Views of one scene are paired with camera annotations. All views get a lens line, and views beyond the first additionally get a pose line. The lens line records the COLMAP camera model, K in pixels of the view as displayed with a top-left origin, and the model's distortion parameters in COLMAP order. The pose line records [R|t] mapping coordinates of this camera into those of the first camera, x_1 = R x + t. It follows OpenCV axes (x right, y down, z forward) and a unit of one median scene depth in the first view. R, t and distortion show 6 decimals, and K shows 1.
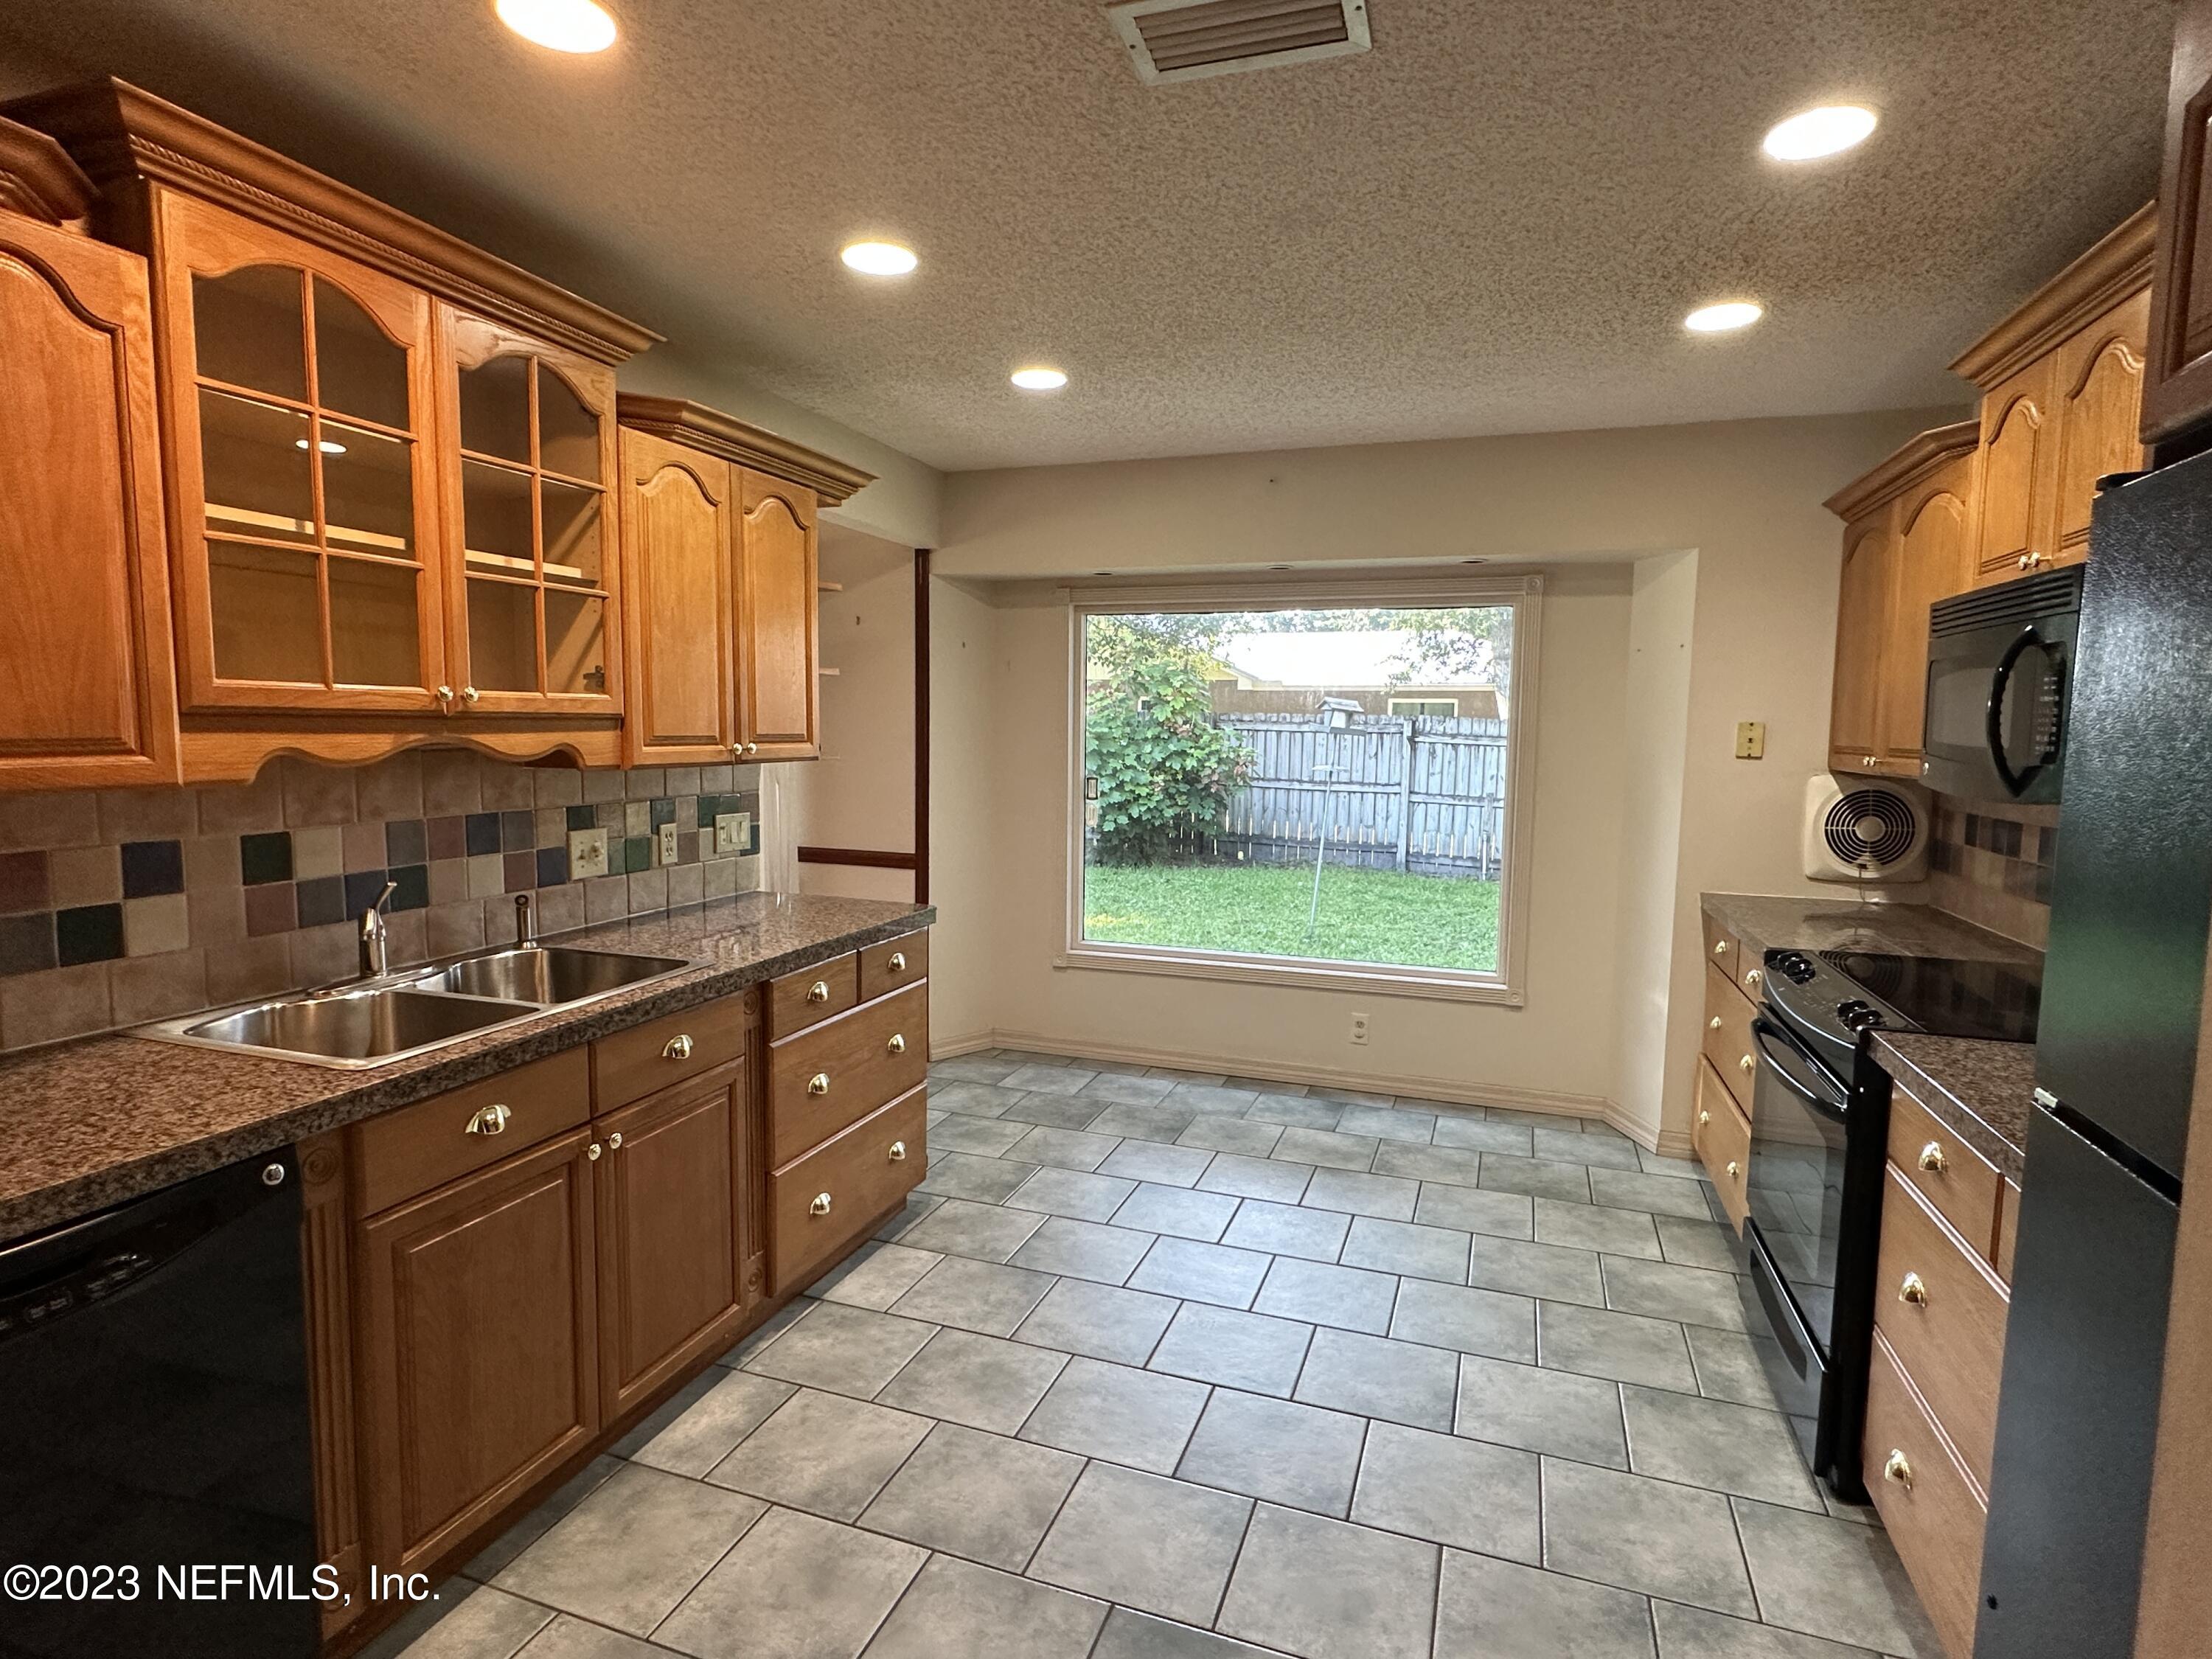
lens RADIAL K [[1129.1, 0, 1106.0], [0, 1129.1, 829.5], [0, 0, 1]] dist [-0.000301, 0.000220]
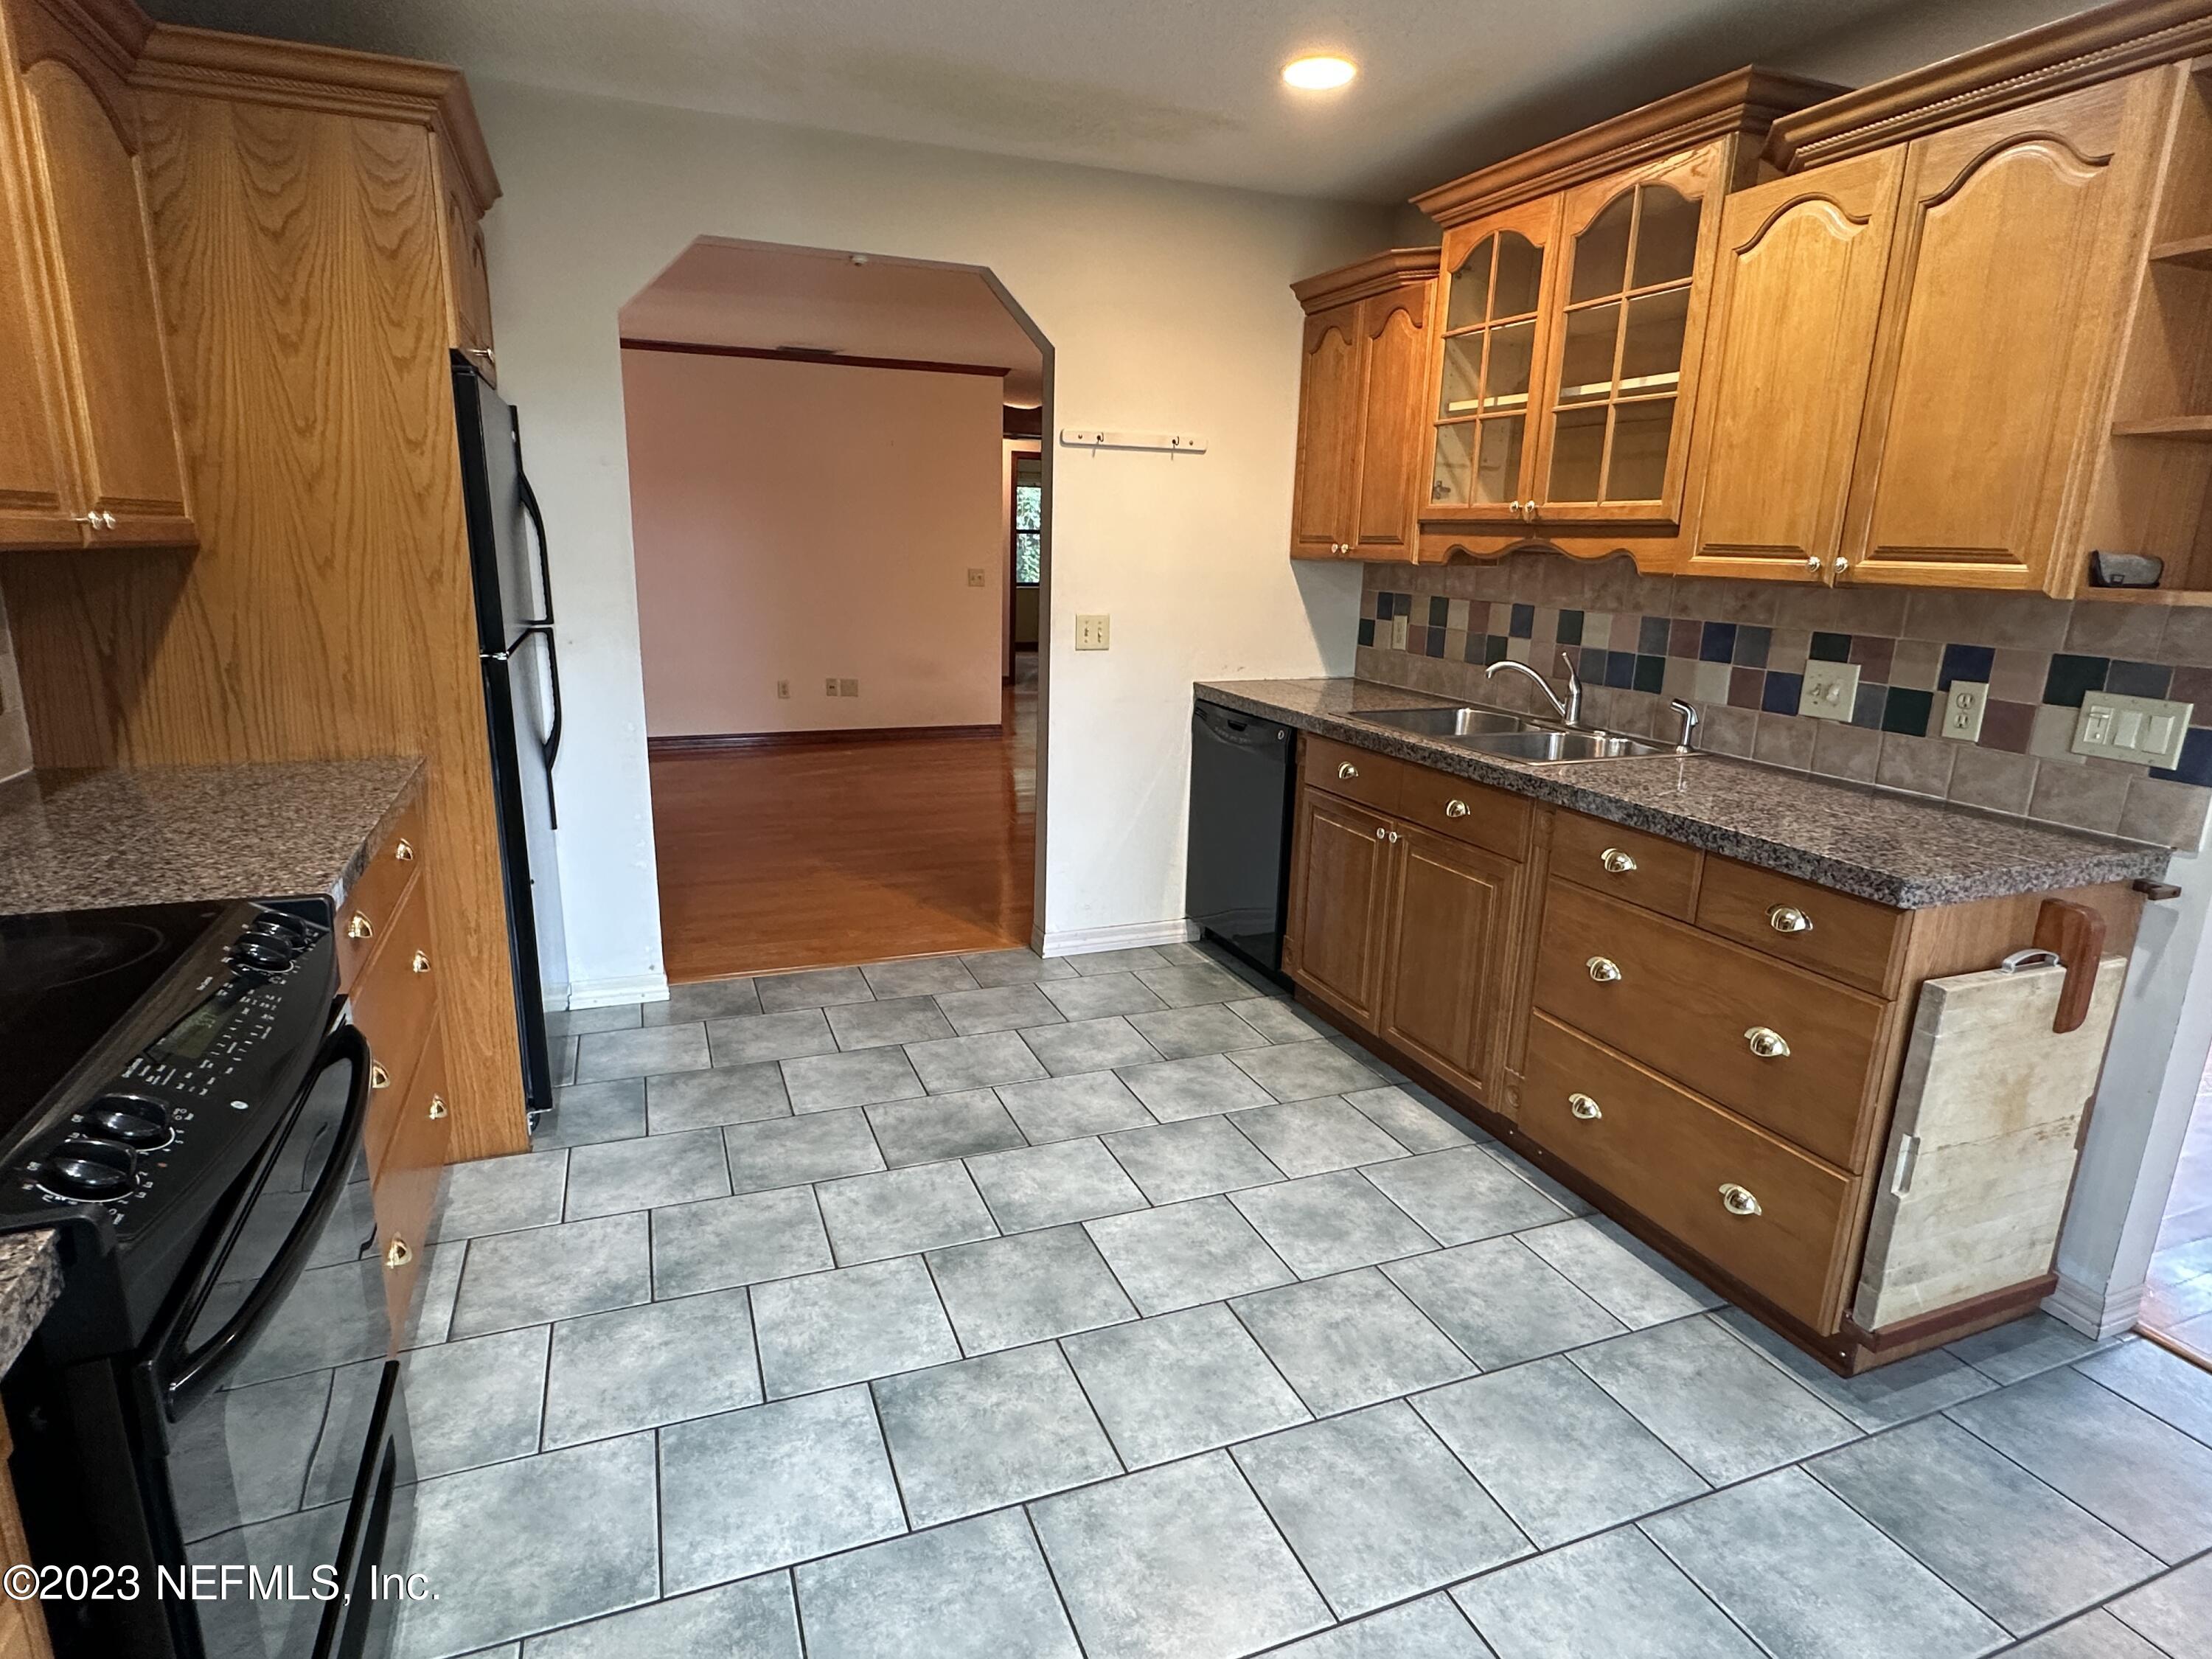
lens RADIAL K [[1190.0, 0, 1106.0], [0, 1190.0, 829.5], [0, 0, 1]] dist [0.001357, 0.000739]
pose [[-0.749730, 0.129144, -0.649020, 0.693906], [-0.095731, 0.949288, 0.299478, -0.120745], [0.654783, 0.286659, -0.699347, 1.619507]]
